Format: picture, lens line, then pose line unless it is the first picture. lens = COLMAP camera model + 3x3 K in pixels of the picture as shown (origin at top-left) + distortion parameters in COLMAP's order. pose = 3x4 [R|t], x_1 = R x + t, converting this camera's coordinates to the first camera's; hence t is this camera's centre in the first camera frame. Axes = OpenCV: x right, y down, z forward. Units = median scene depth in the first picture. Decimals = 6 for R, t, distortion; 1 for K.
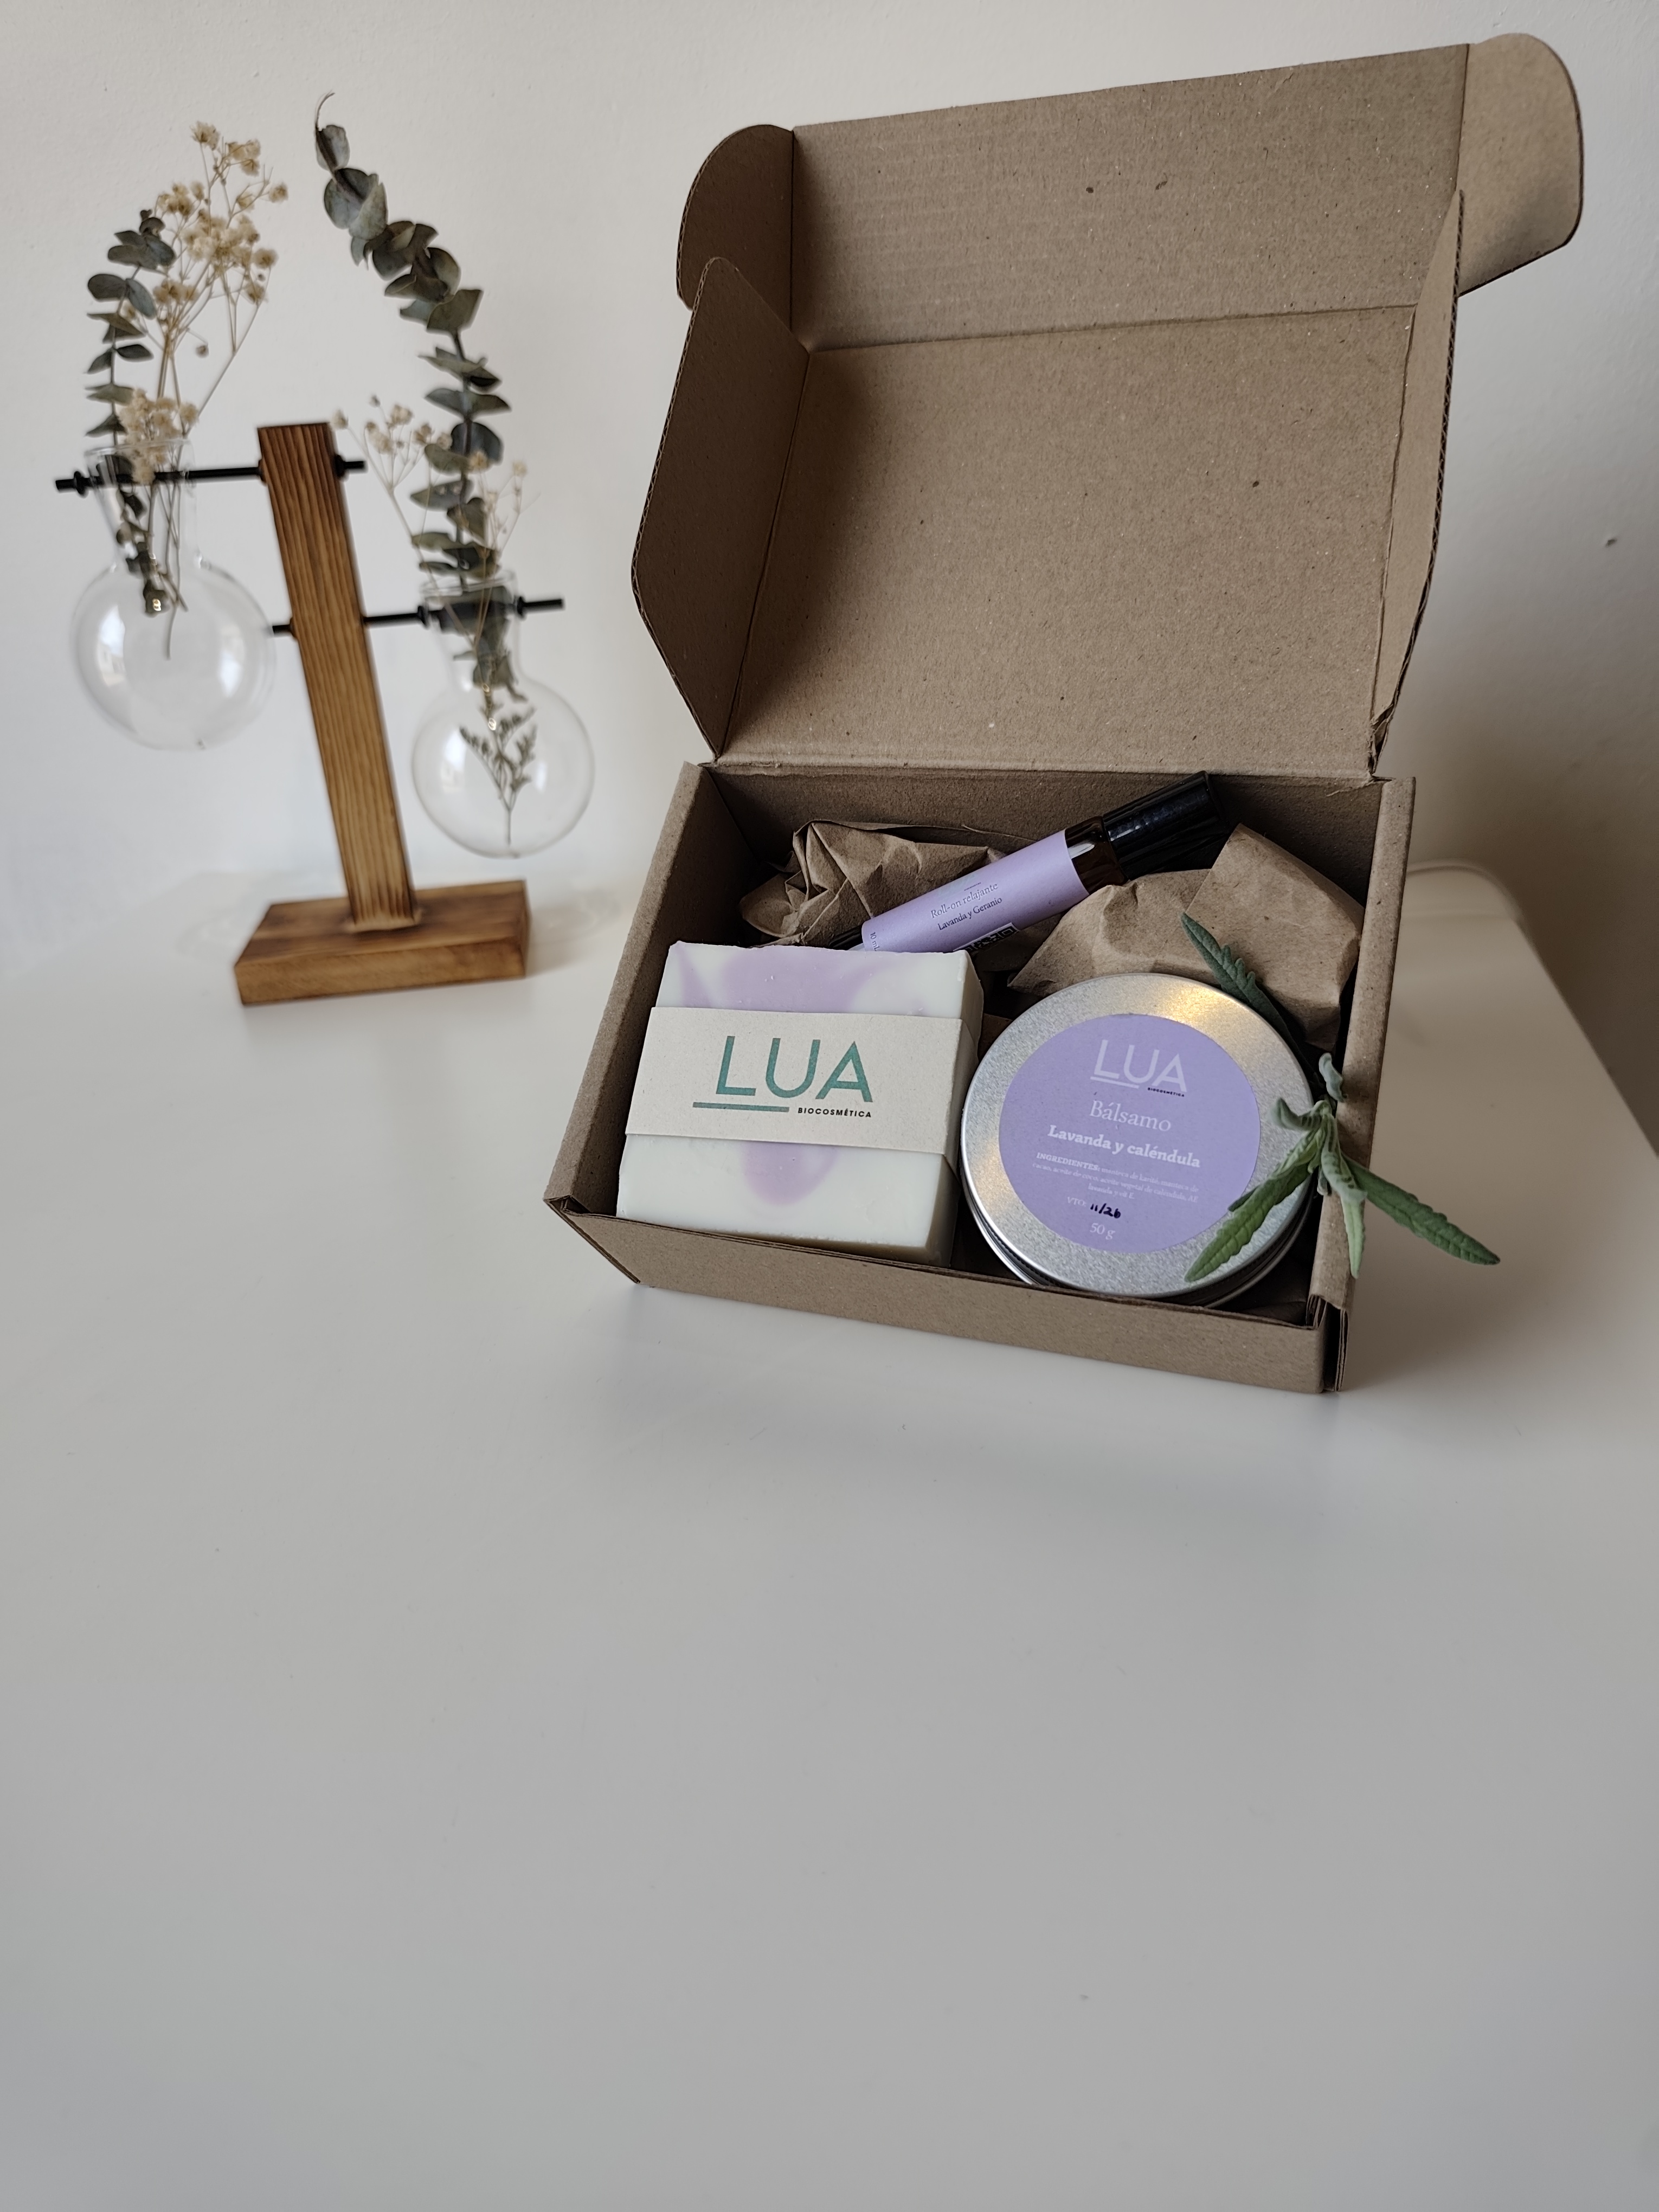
lens RADIAL K [[1379.2, 0, 826.3], [0, 1379.2, 1110.1], [0, 0, 1]] dist [0.006117, -0.013788]
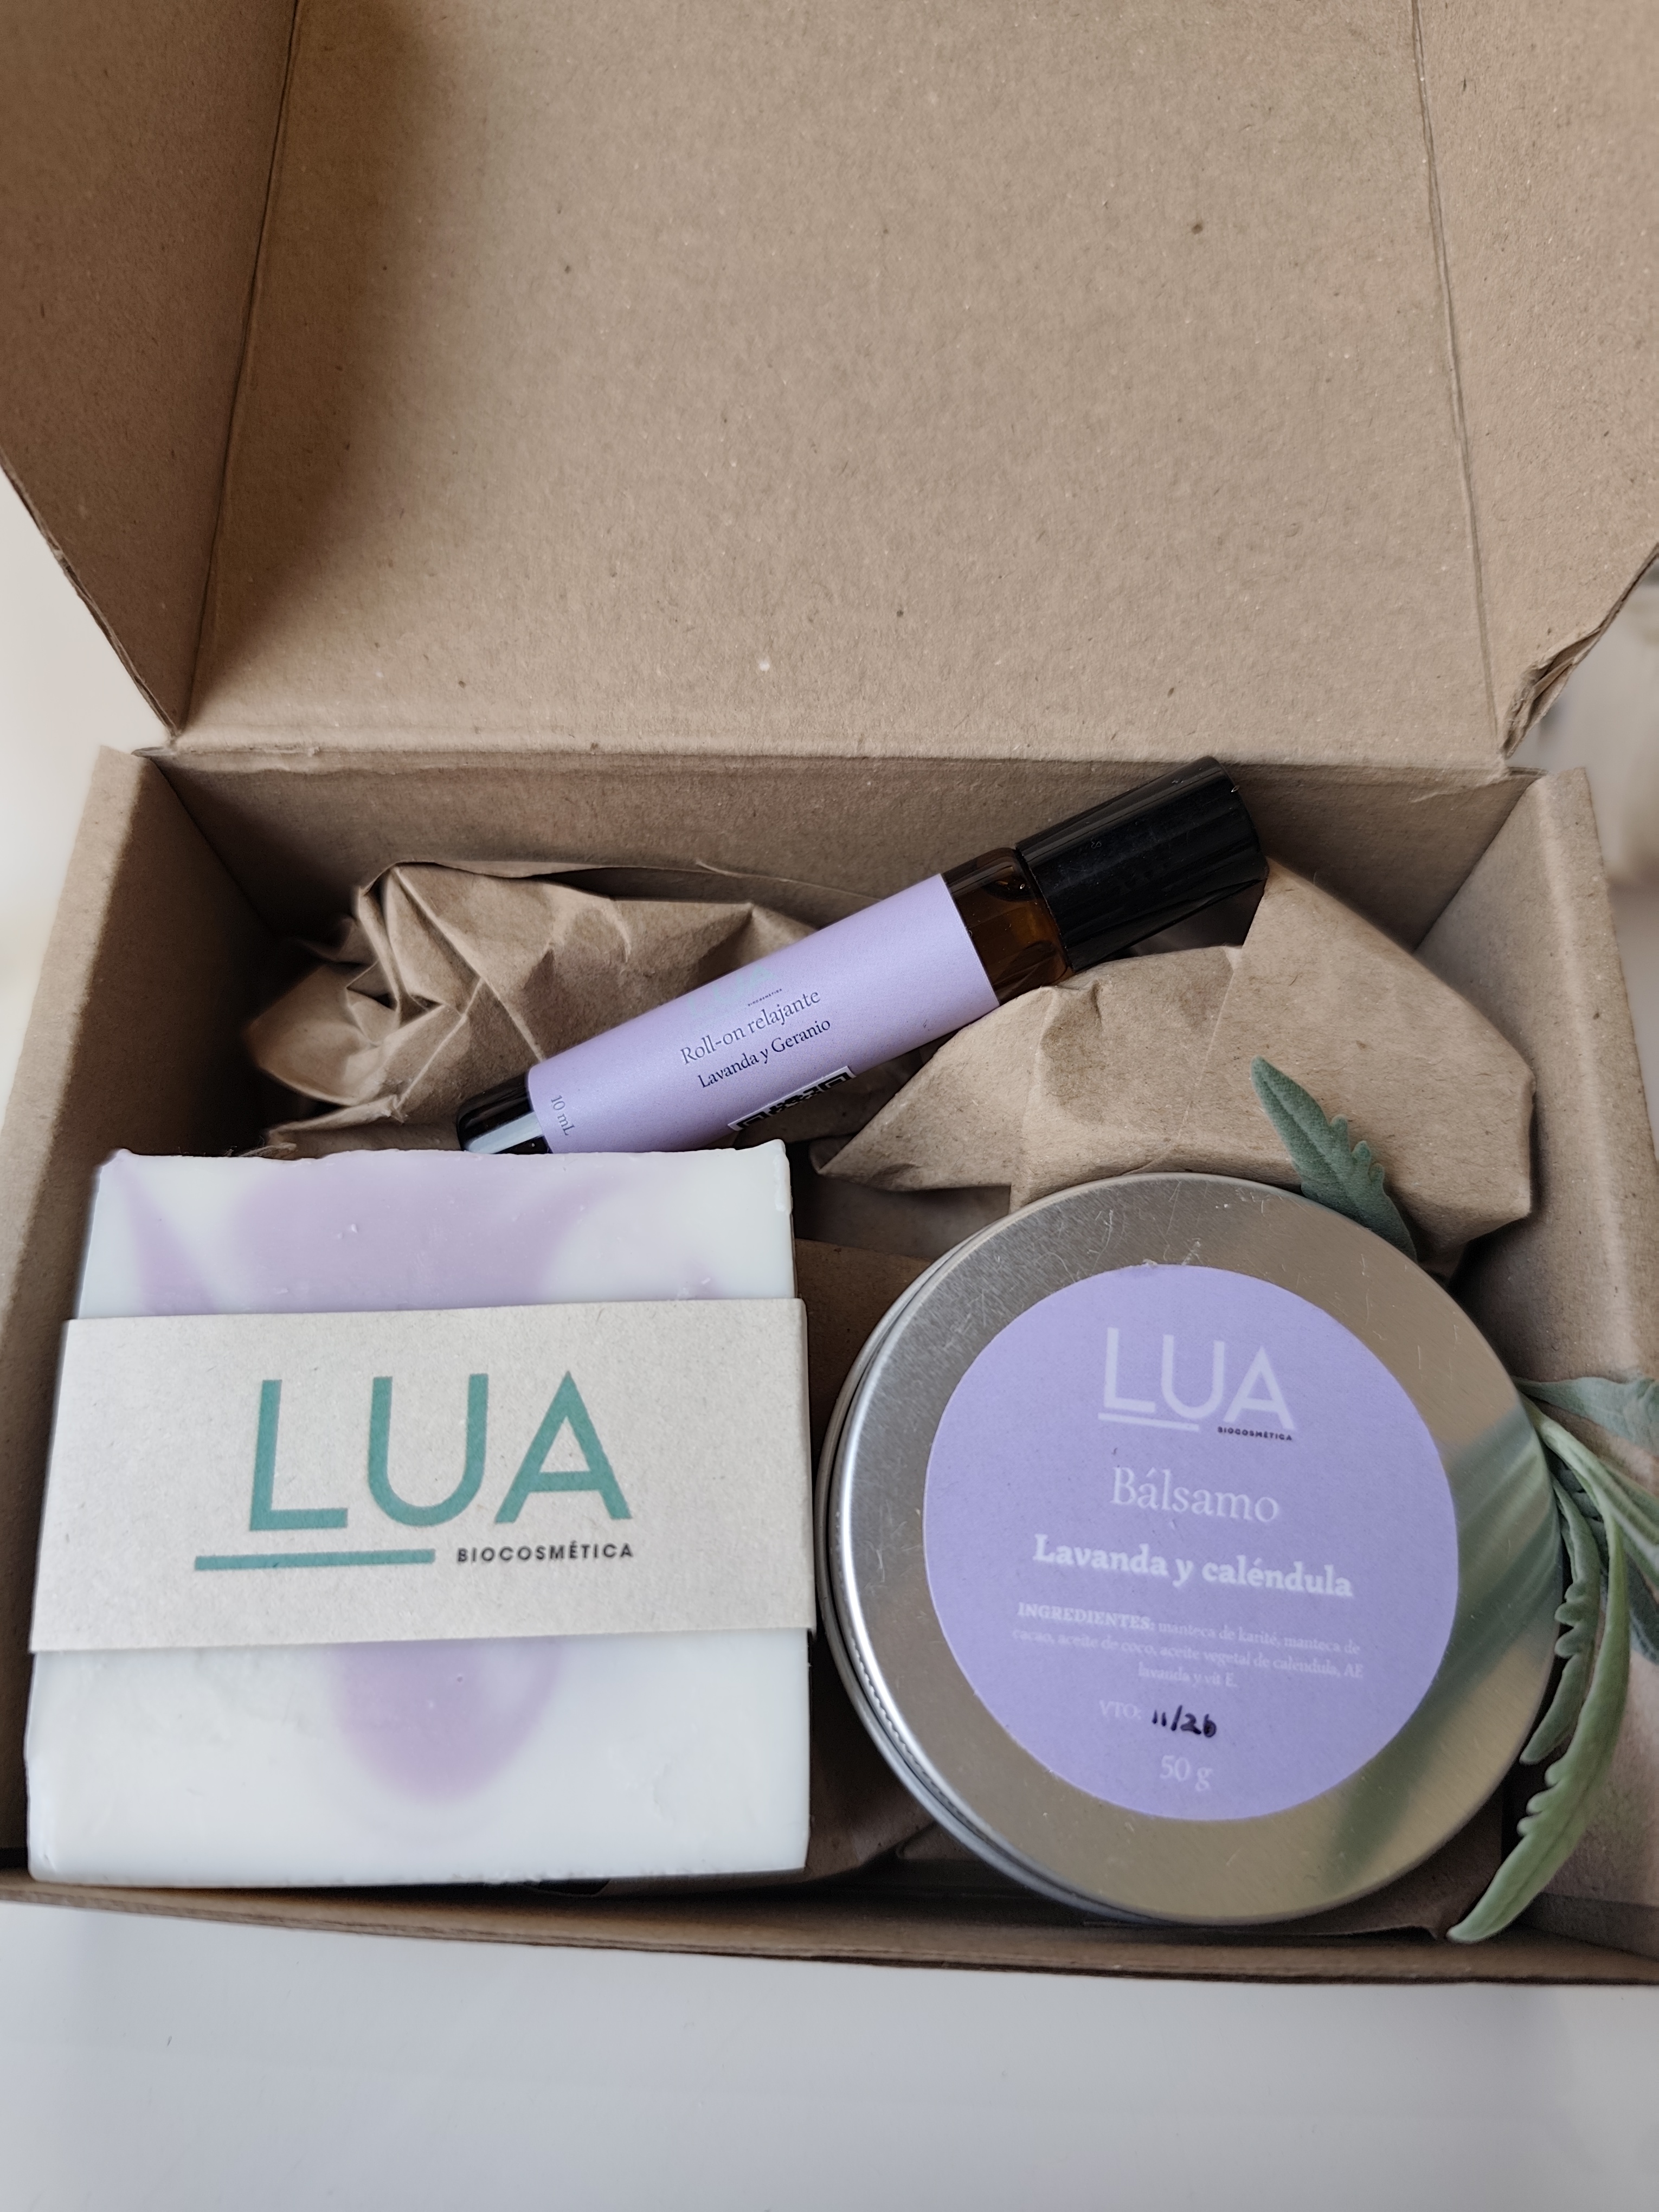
lens RADIAL K [[1529.0, 0, 795.8], [0, 1529.0, 1133.5], [0, 0, 1]] dist [-0.032461, -0.001576]
pose [[0.951094, -0.085852, 0.296733, -0.046190], [0.081554, 0.996307, 0.026857, -0.126595], [-0.297943, -0.001343, 0.954583, 0.479008]]
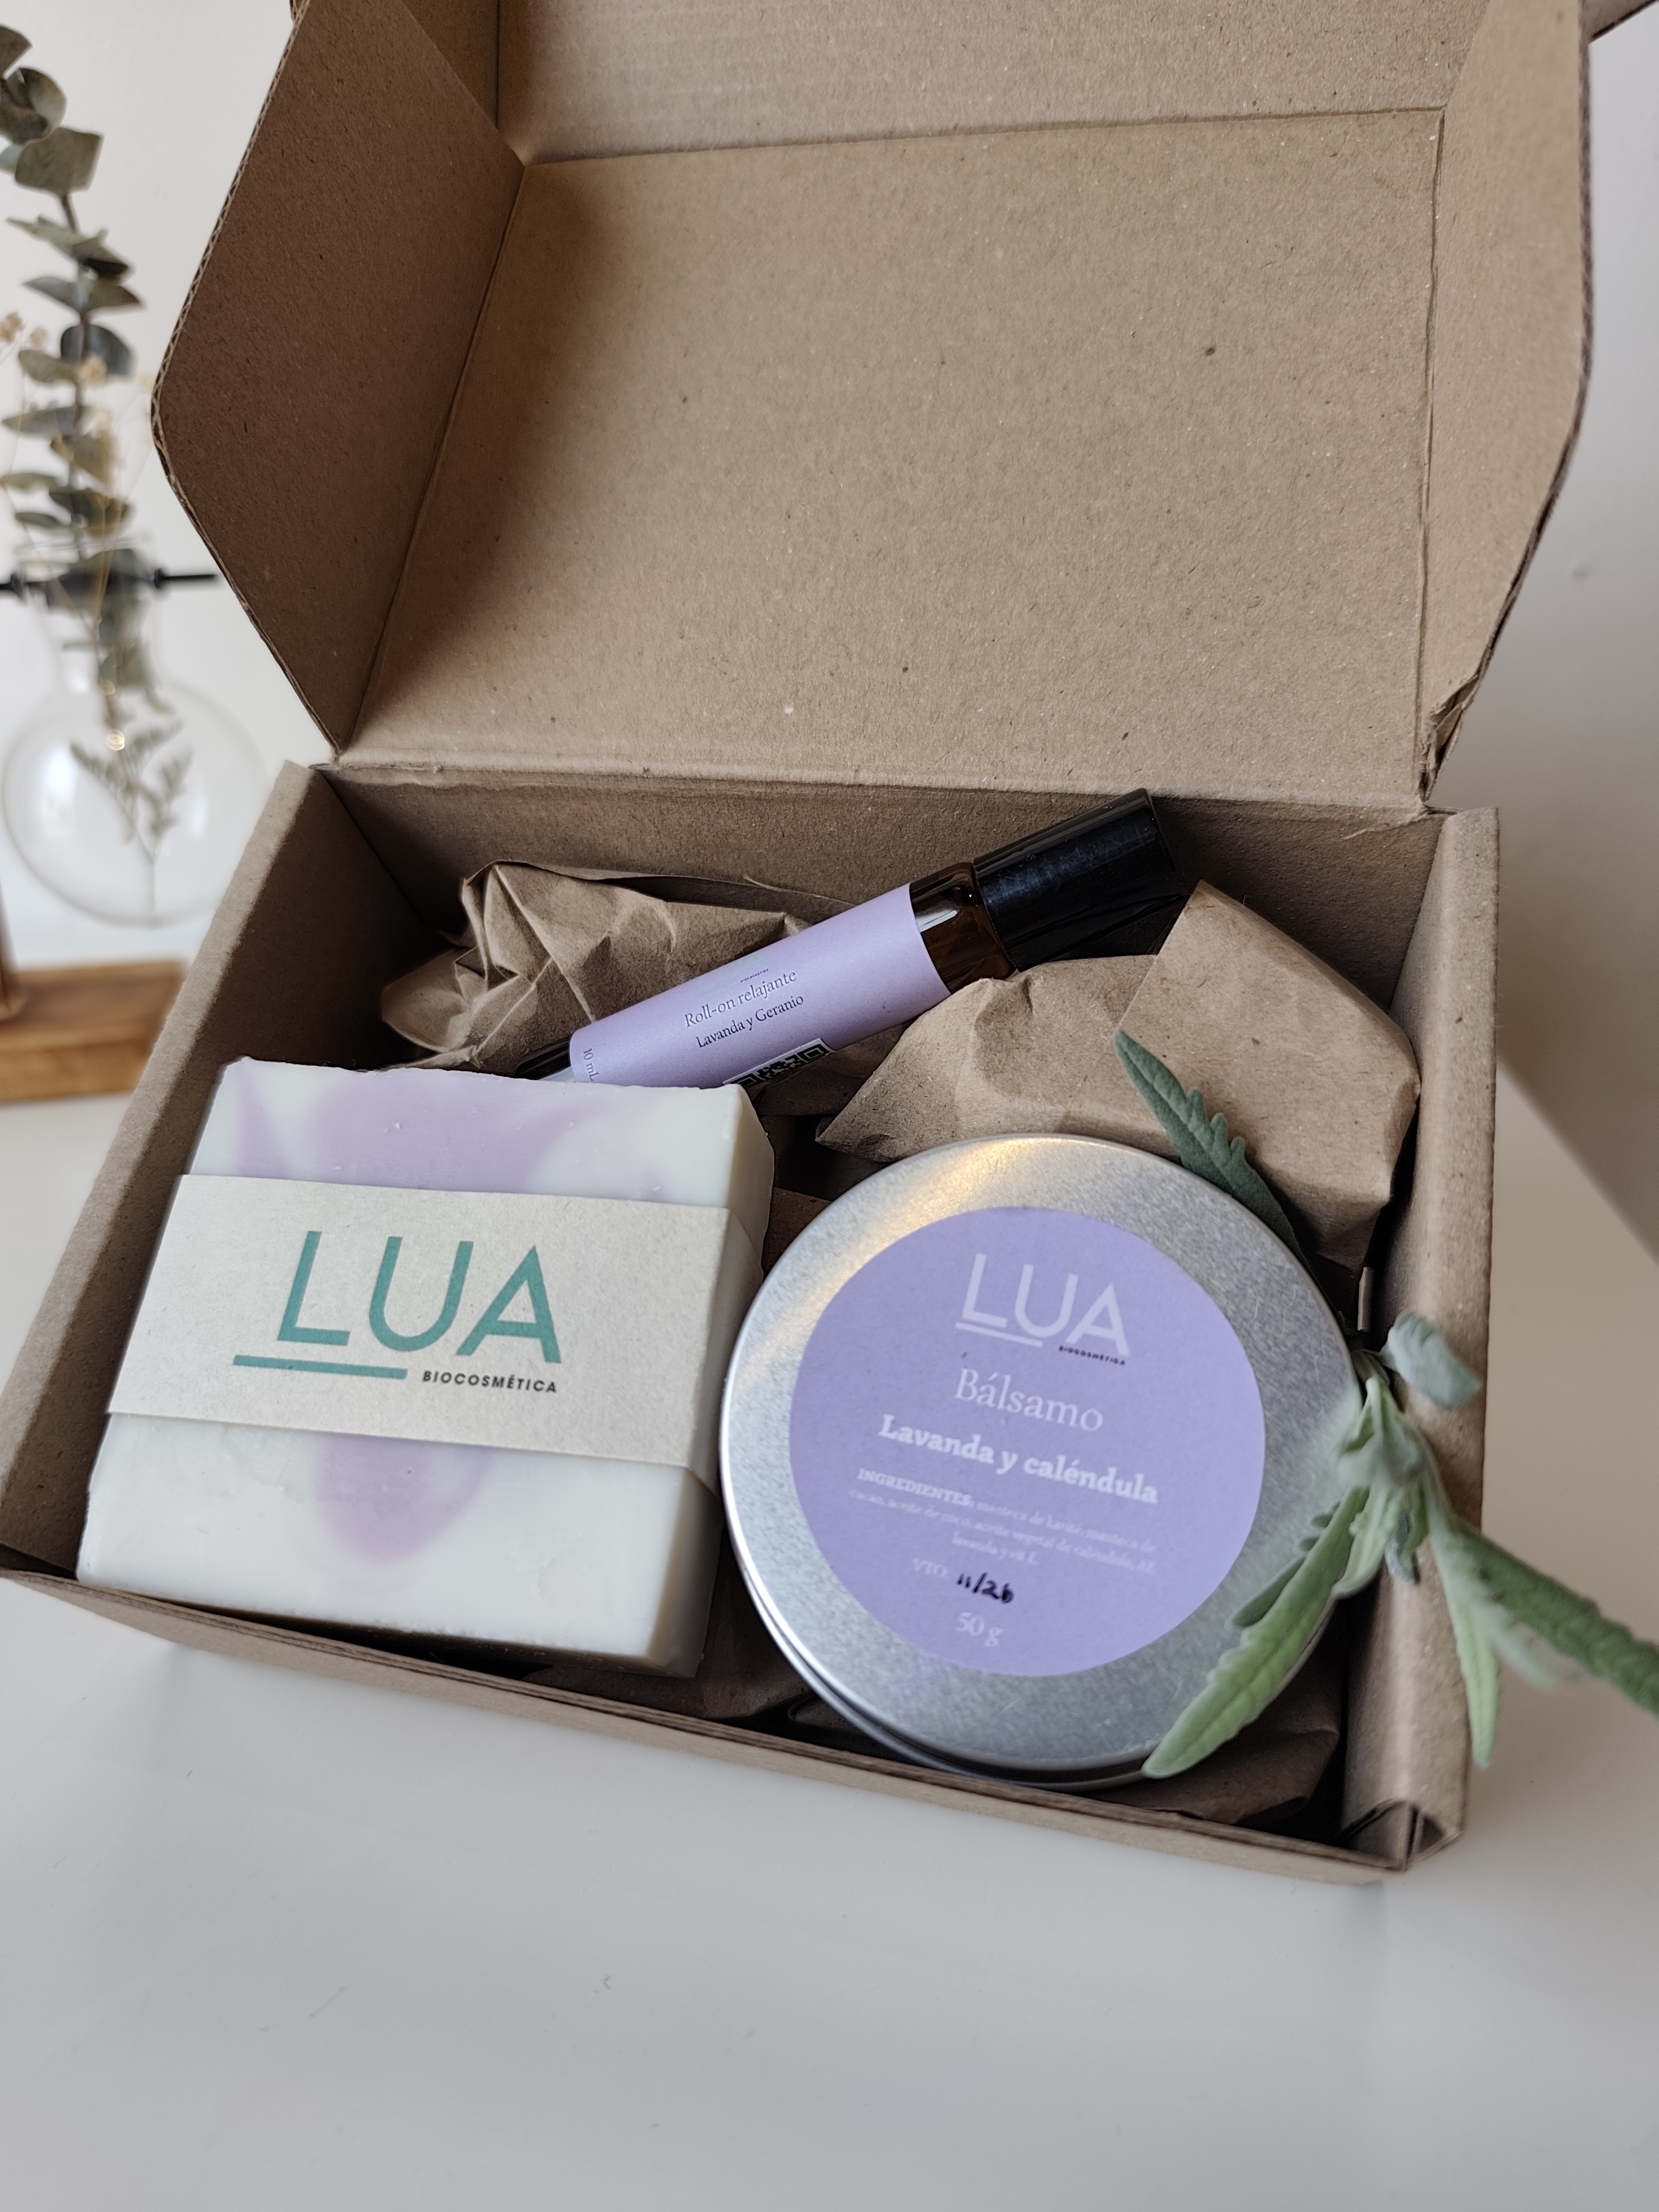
lens RADIAL K [[1481.4, 0, 800.5], [0, 1481.4, 1134.9], [0, 0, 1]] dist [-0.008454, -0.017545]
pose [[0.994778, 0.012832, 0.101254, 0.062585], [-0.006910, 0.998256, -0.058622, -0.057295], [-0.101830, 0.057616, 0.993132, 0.373914]]
